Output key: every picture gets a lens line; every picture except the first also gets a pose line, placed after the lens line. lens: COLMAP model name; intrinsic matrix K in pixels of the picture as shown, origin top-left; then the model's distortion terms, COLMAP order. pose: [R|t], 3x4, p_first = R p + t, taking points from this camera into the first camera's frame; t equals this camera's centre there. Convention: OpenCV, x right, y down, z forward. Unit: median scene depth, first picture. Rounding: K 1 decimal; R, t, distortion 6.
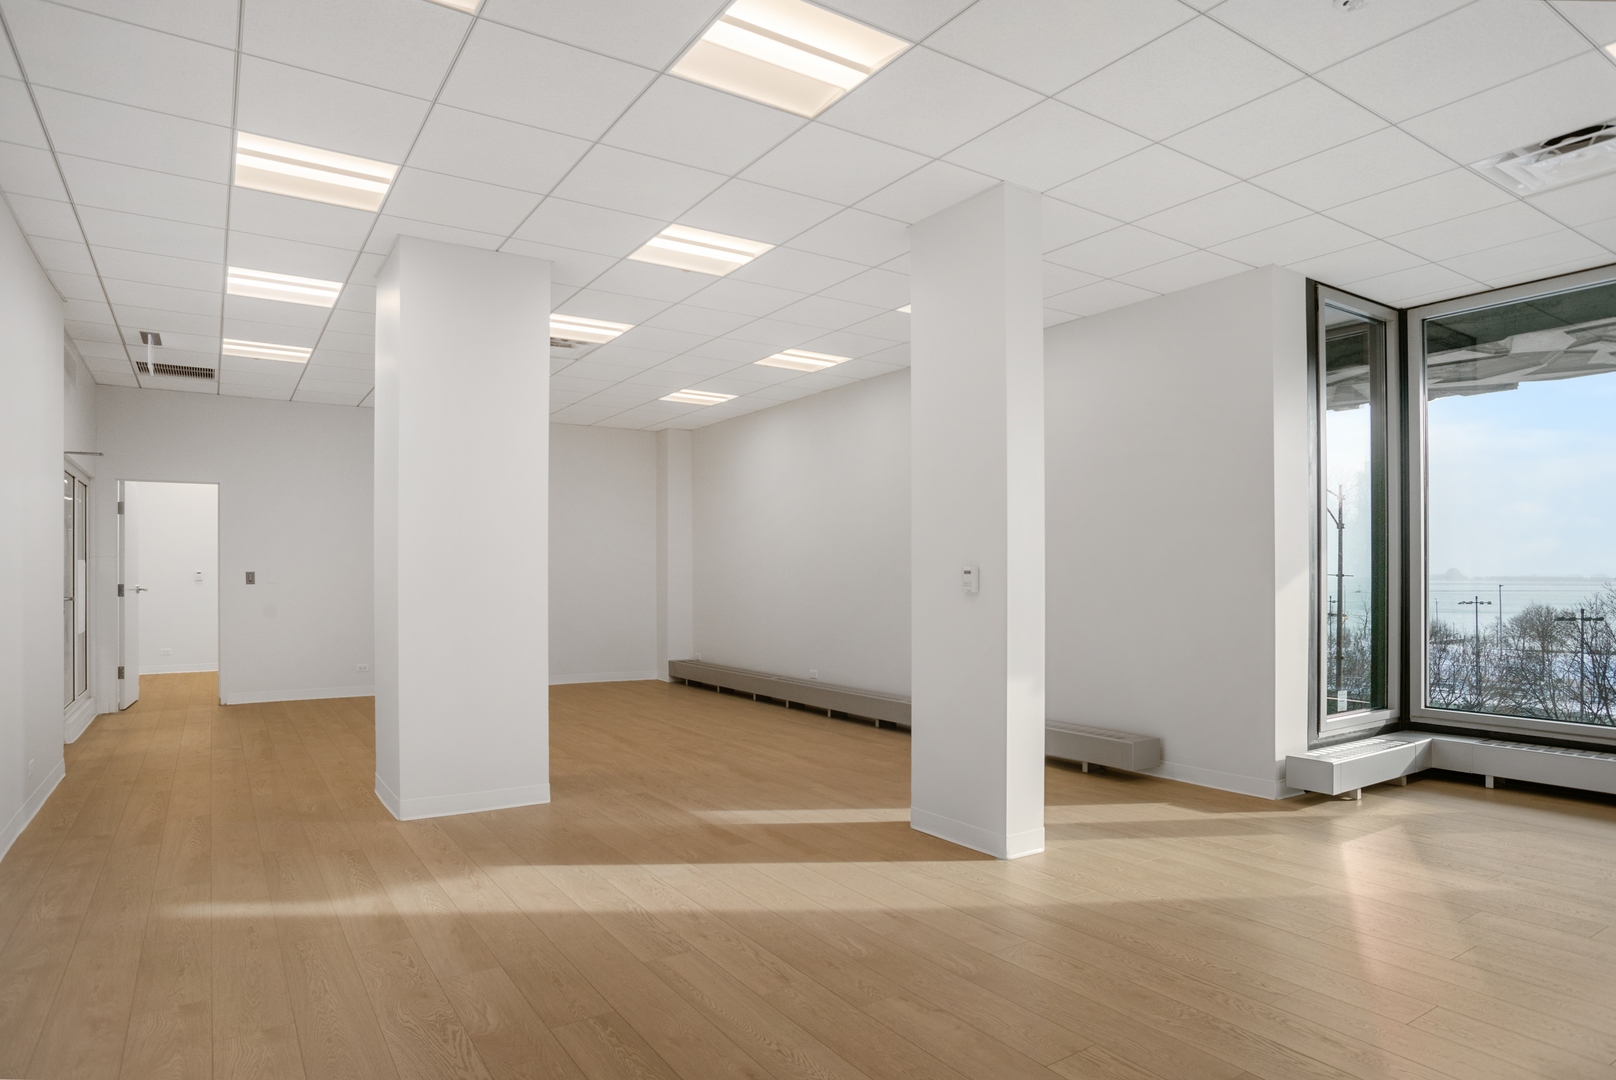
lens RADIAL K [[928.0, 0, 810.8], [0, 928.0, 561.6], [0, 0, 1]] dist [-0.091876, 0.052983]
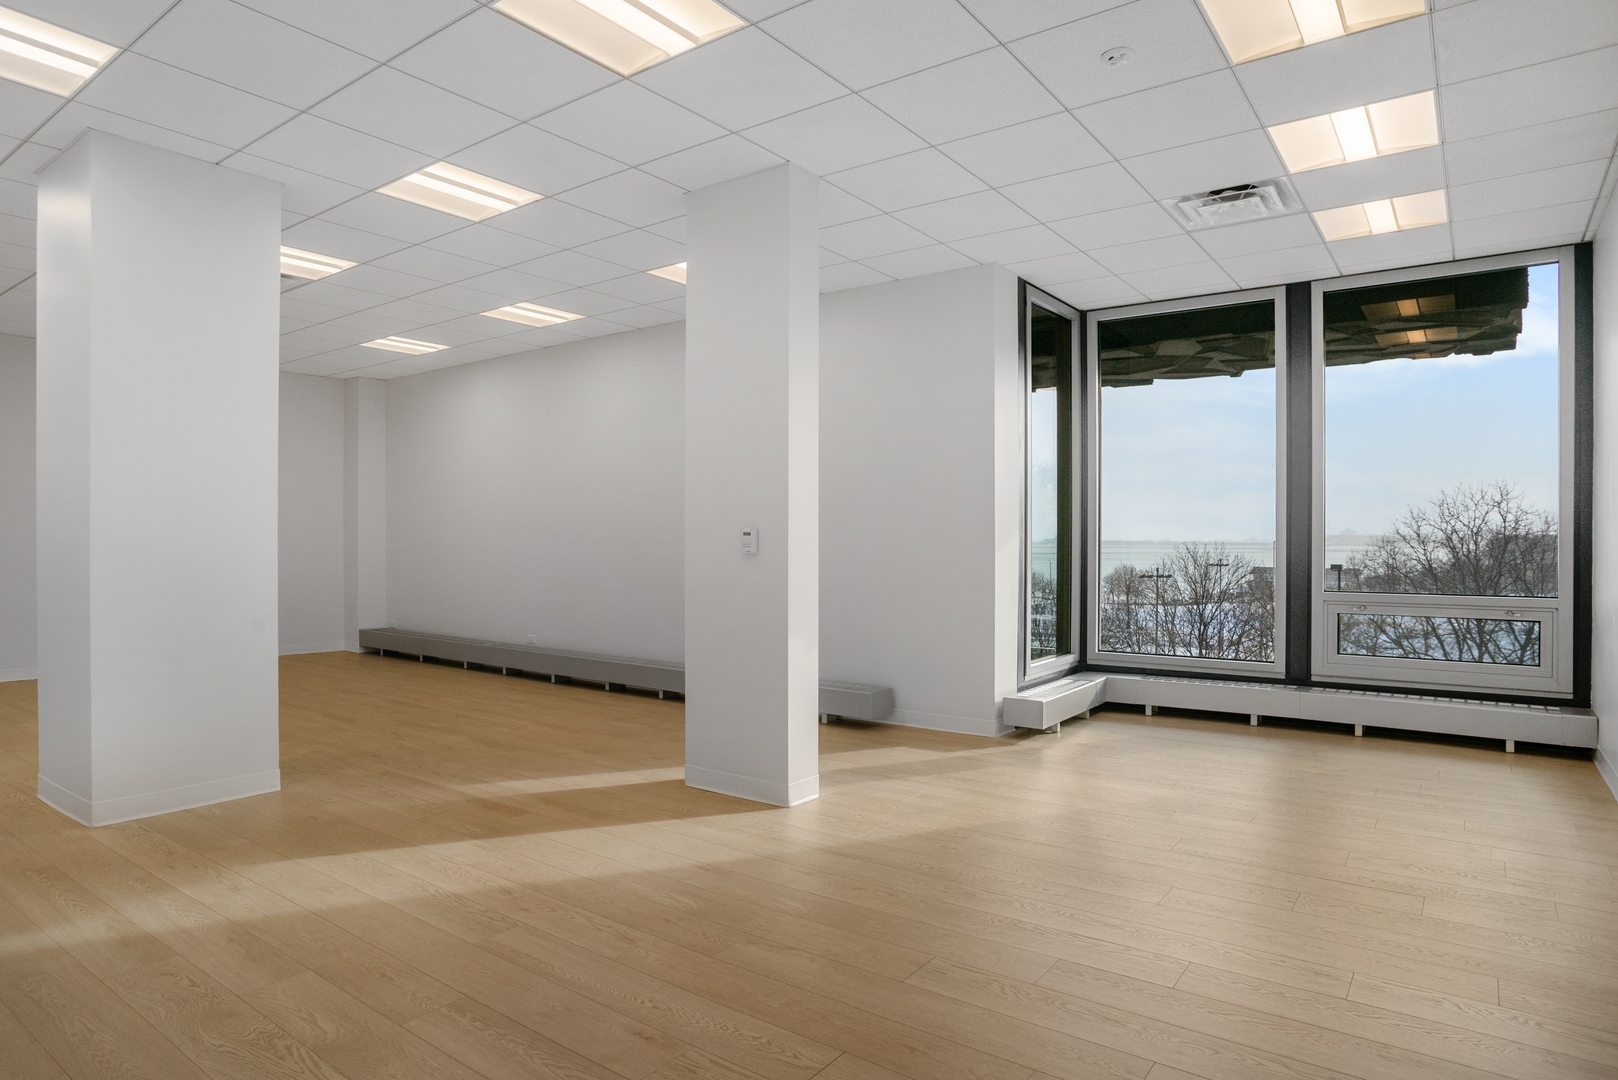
lens RADIAL K [[929.4, 0, 805.4], [0, 929.4, 534.9], [0, 0, 1]] dist [-0.095404, 0.052727]
pose [[0.940043, 0.003723, 0.341035, -0.104189], [-0.007728, 0.999916, 0.010385, 0.000278], [-0.340968, -0.012398, 0.939993, -0.000909]]
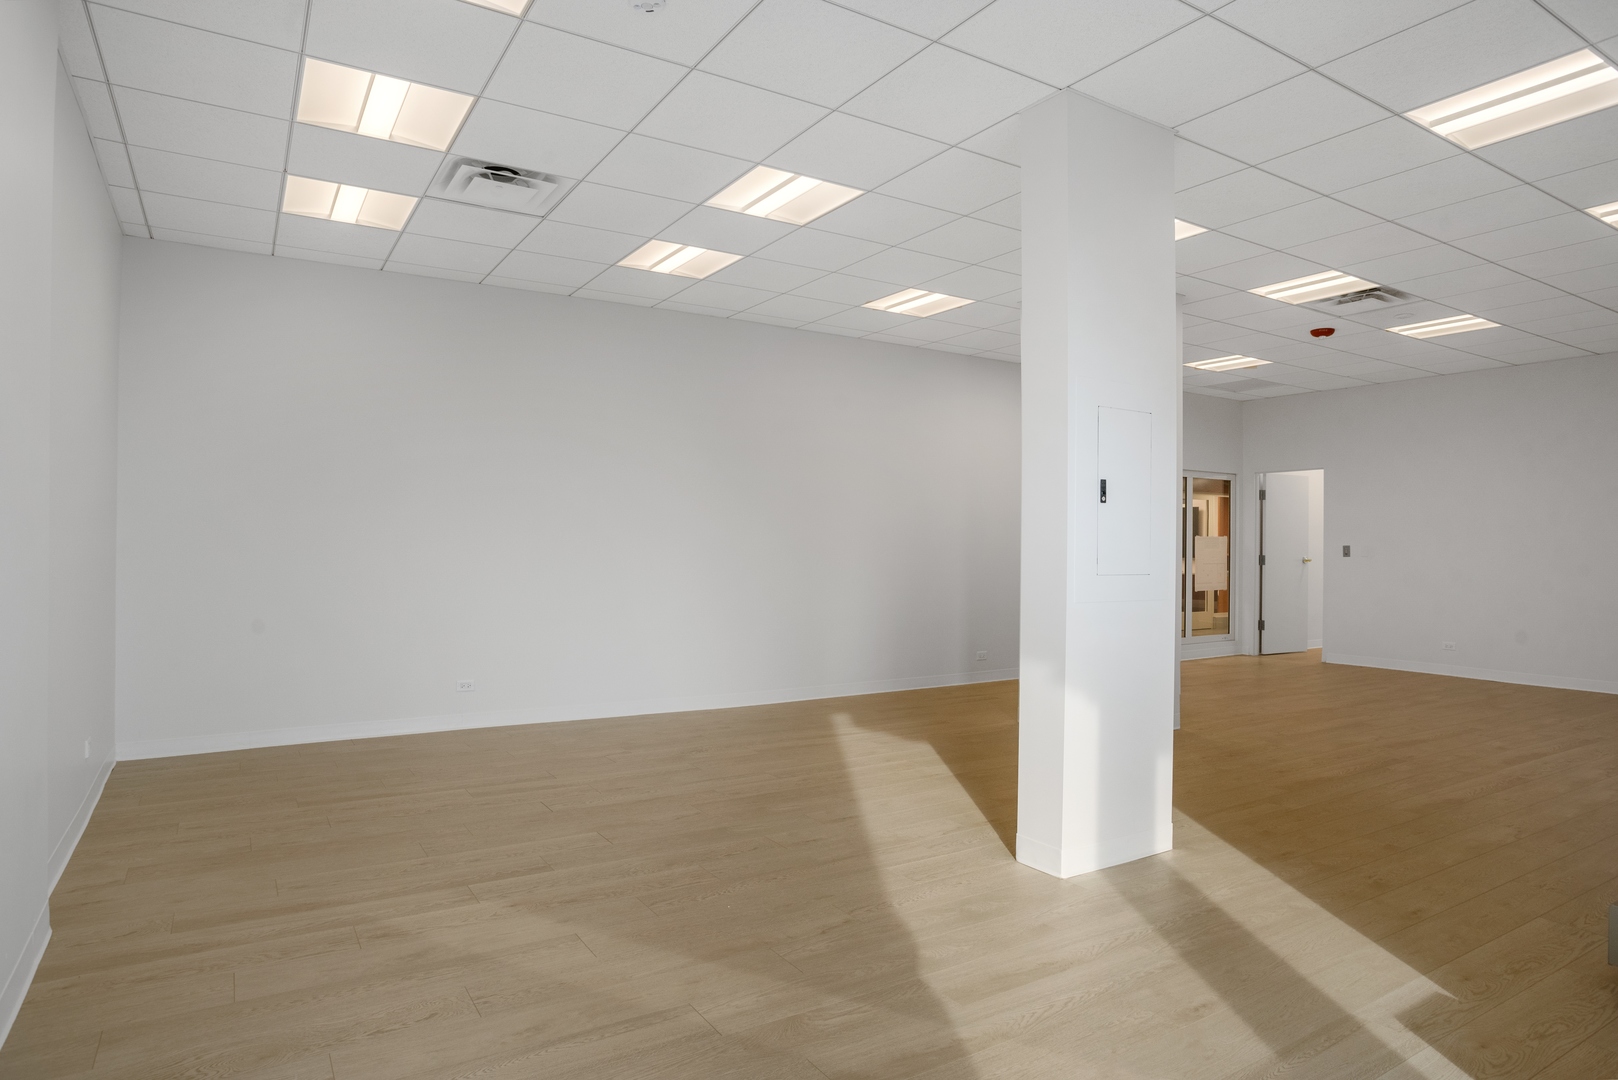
lens RADIAL K [[929.4, 0, 805.4], [0, 929.4, 534.9], [0, 0, 1]] dist [-0.095404, 0.052727]
pose [[-0.021780, -0.009074, -0.999722, 0.898283], [0.009695, 0.999910, -0.009287, 0.003882], [0.999716, -0.009894, -0.021690, 0.639798]]
